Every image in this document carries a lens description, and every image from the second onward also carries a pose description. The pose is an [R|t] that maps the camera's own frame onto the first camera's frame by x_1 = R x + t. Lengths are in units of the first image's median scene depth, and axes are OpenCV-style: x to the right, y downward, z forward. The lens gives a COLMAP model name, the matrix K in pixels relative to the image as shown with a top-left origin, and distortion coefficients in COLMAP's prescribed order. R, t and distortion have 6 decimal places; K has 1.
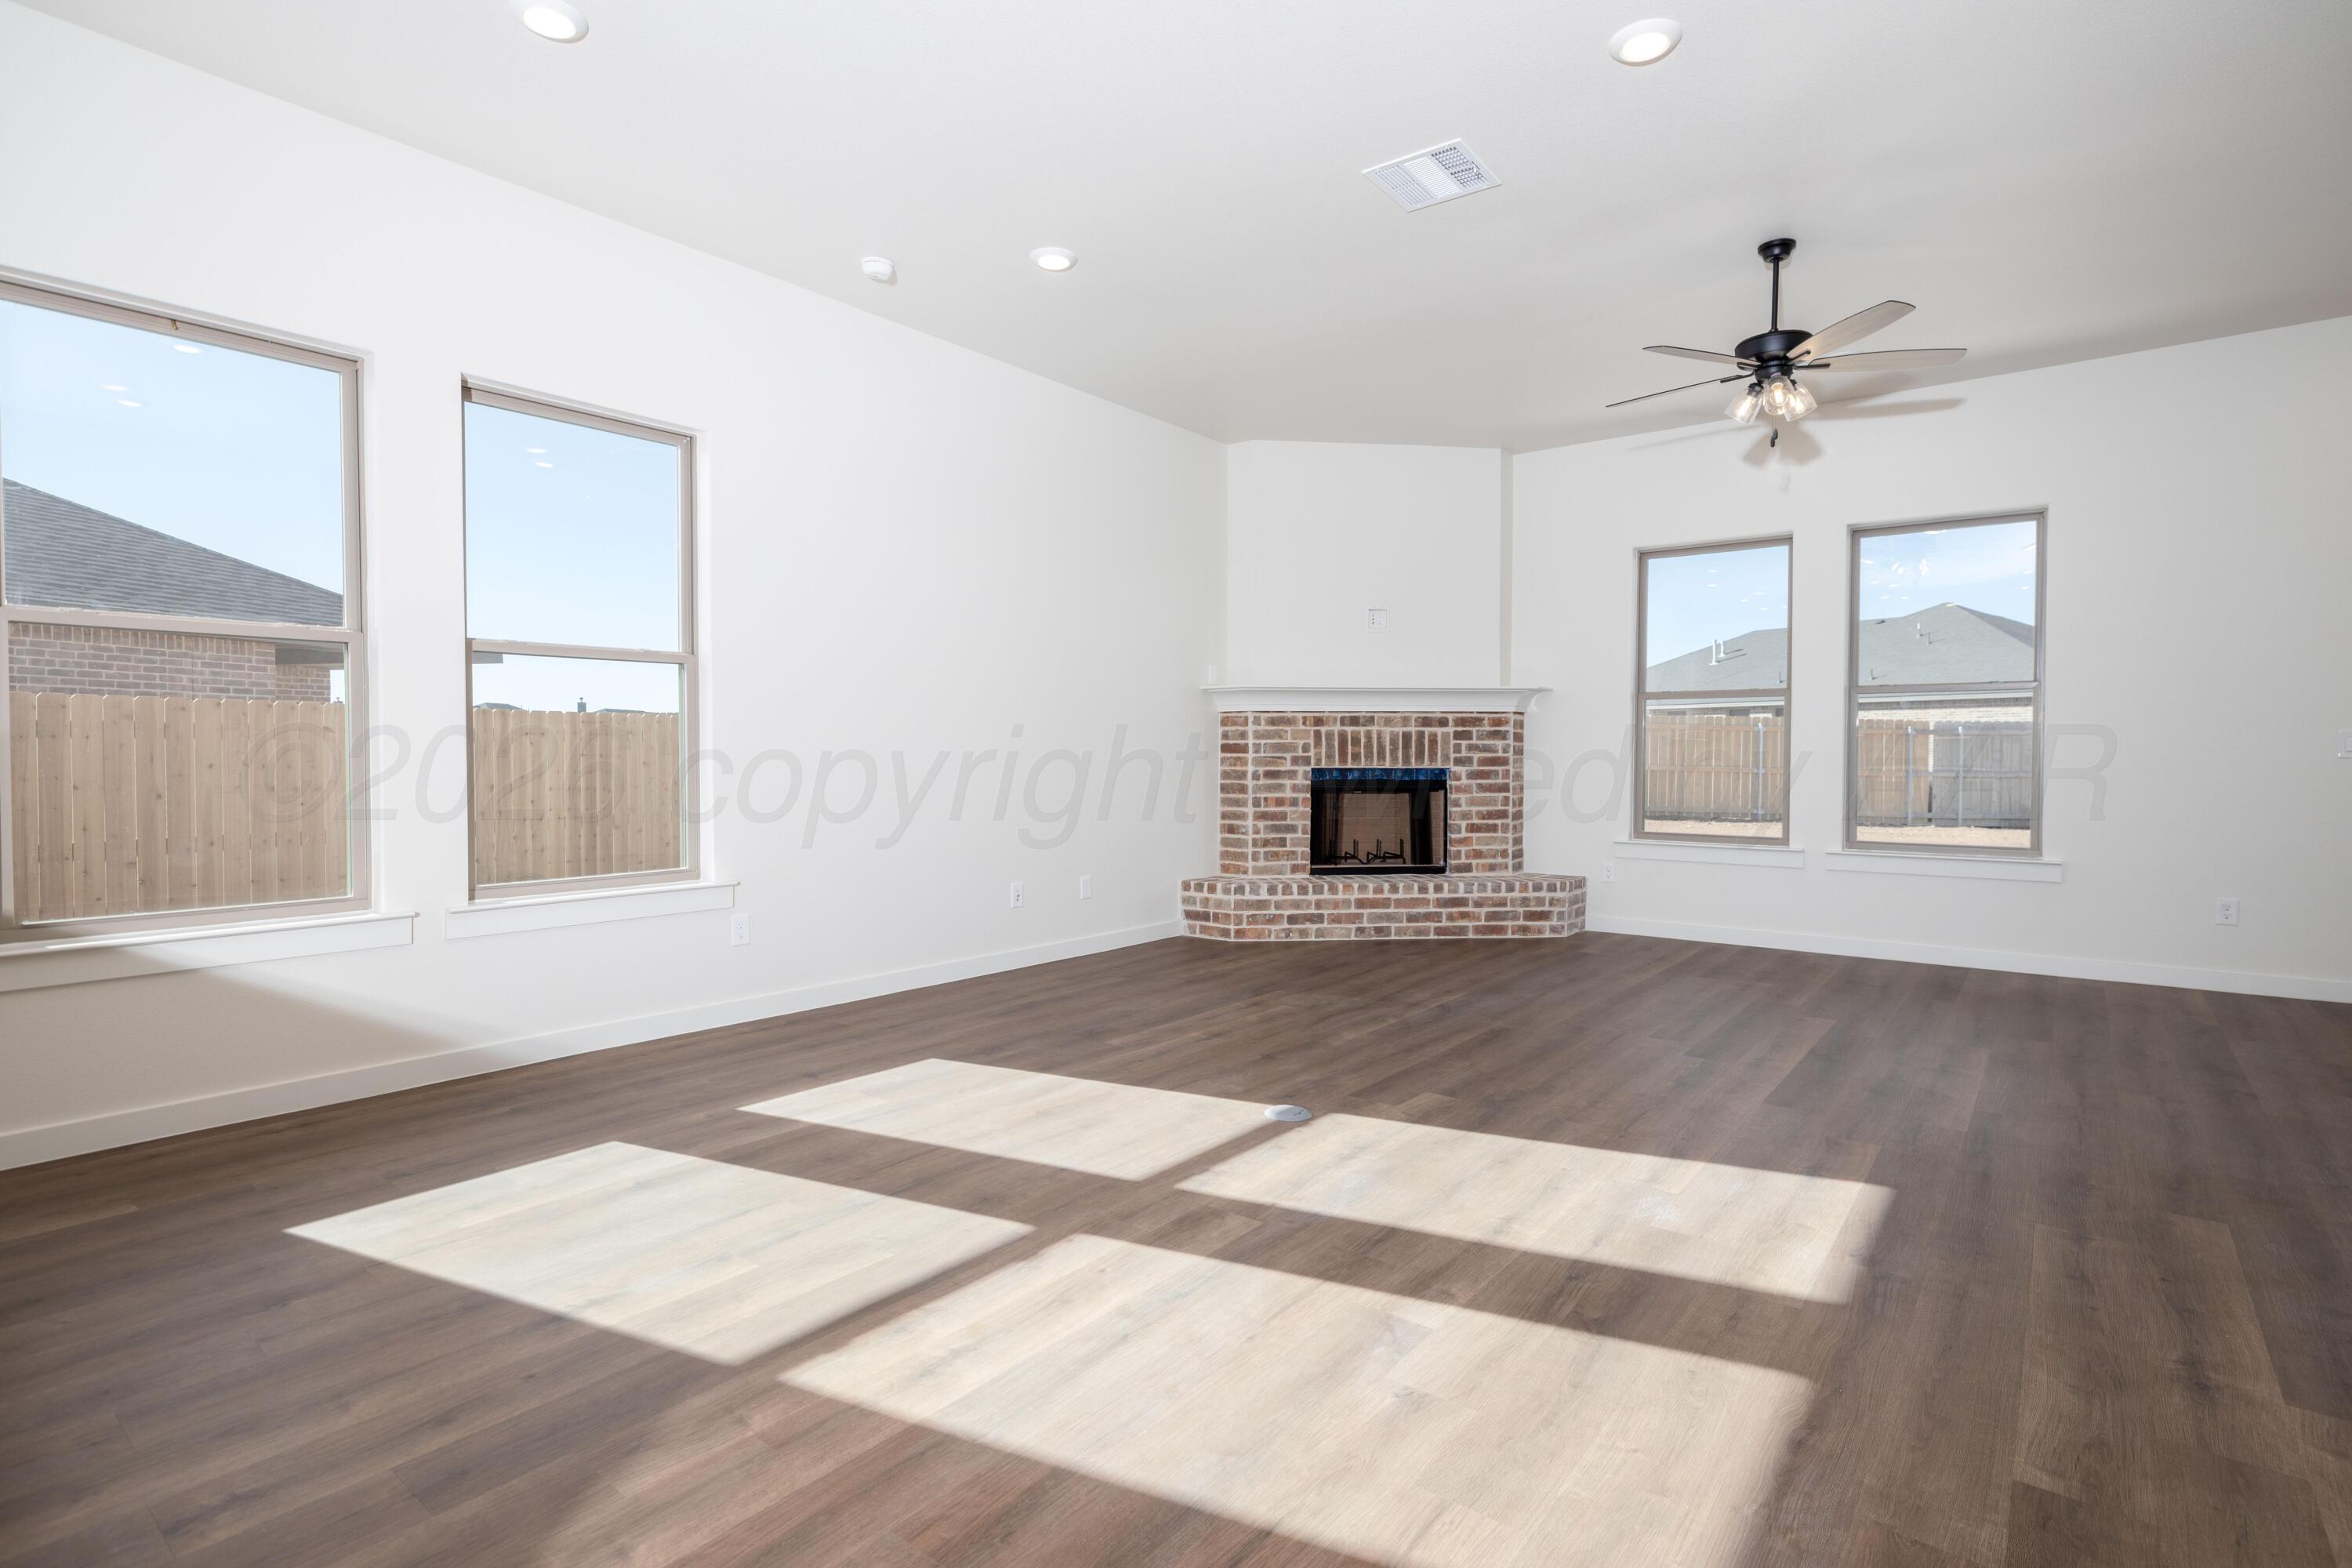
lens RADIAL K [[1152.8, 0, 1176.0], [0, 1152.8, 784.0], [0, 0, 1]] dist [-0.002409, -0.000277]
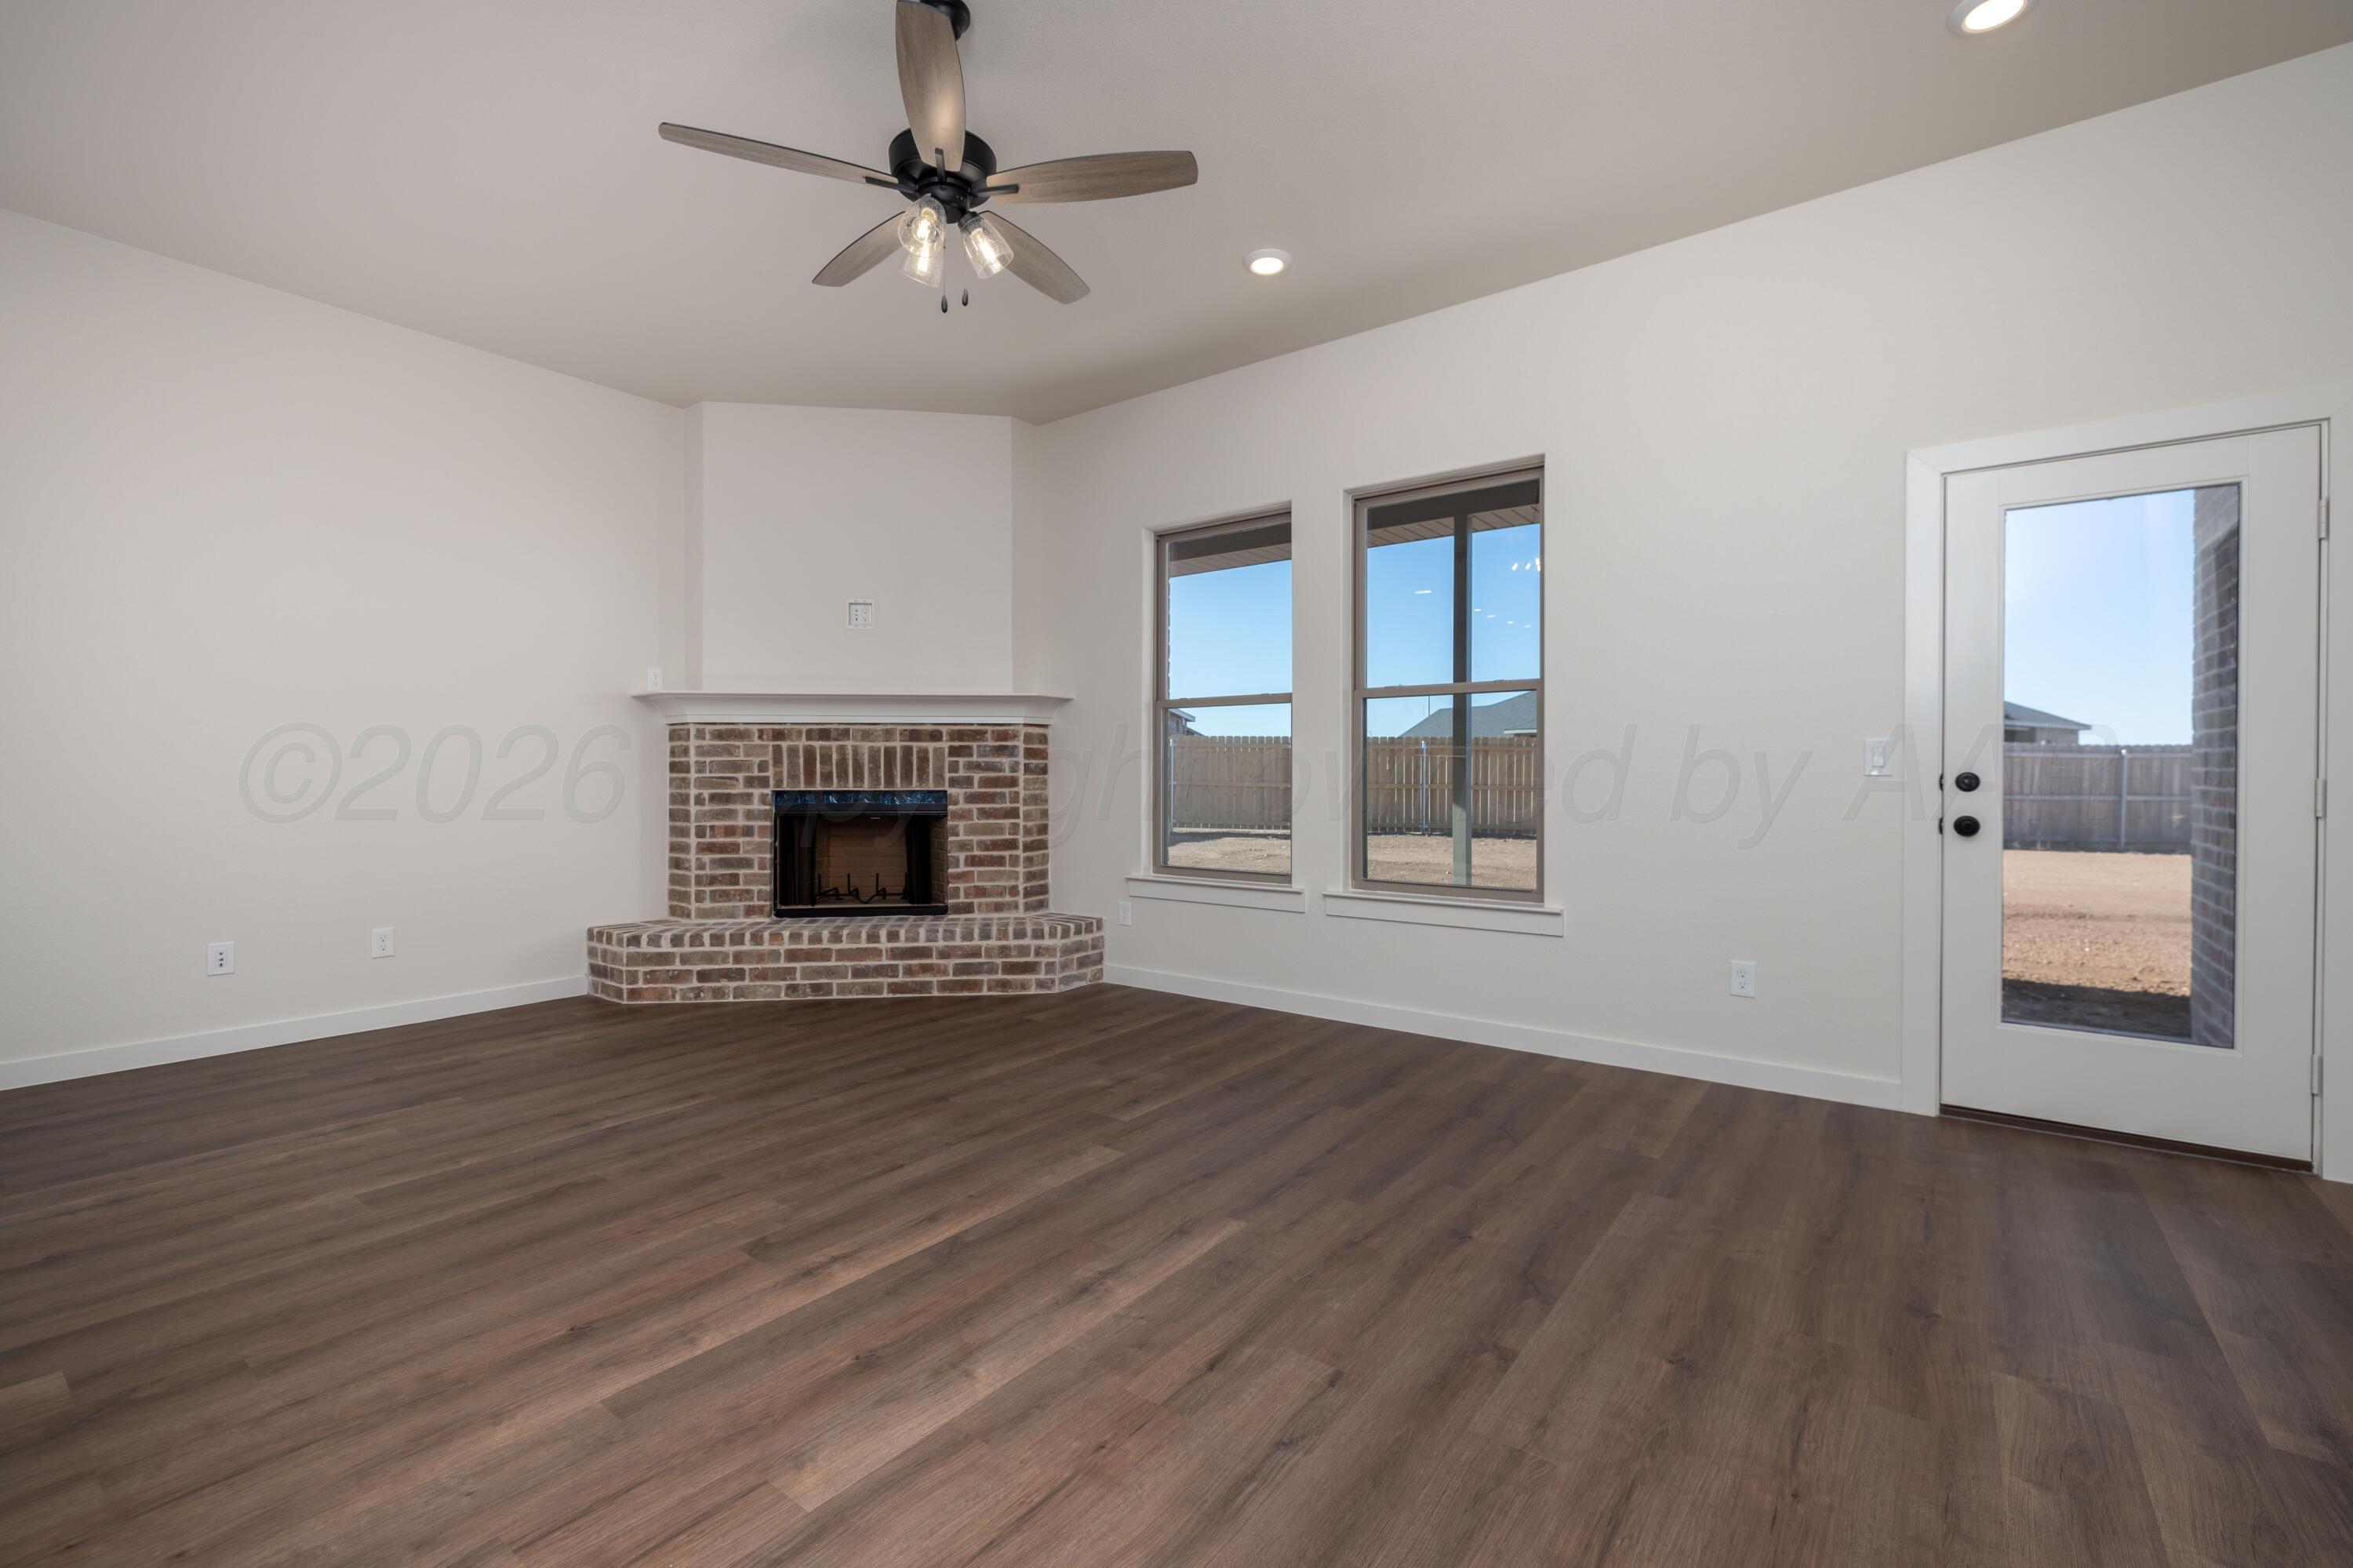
lens RADIAL K [[1011.5, 0, 1176.5], [0, 1011.5, 784.0], [0, 0, 1]] dist [0.000562, -0.000299]
pose [[0.999768, -0.002301, 0.021404, 0.397811], [0.002661, 0.999855, -0.016836, -0.005440], [-0.021362, 0.016889, 0.999629, 0.258272]]
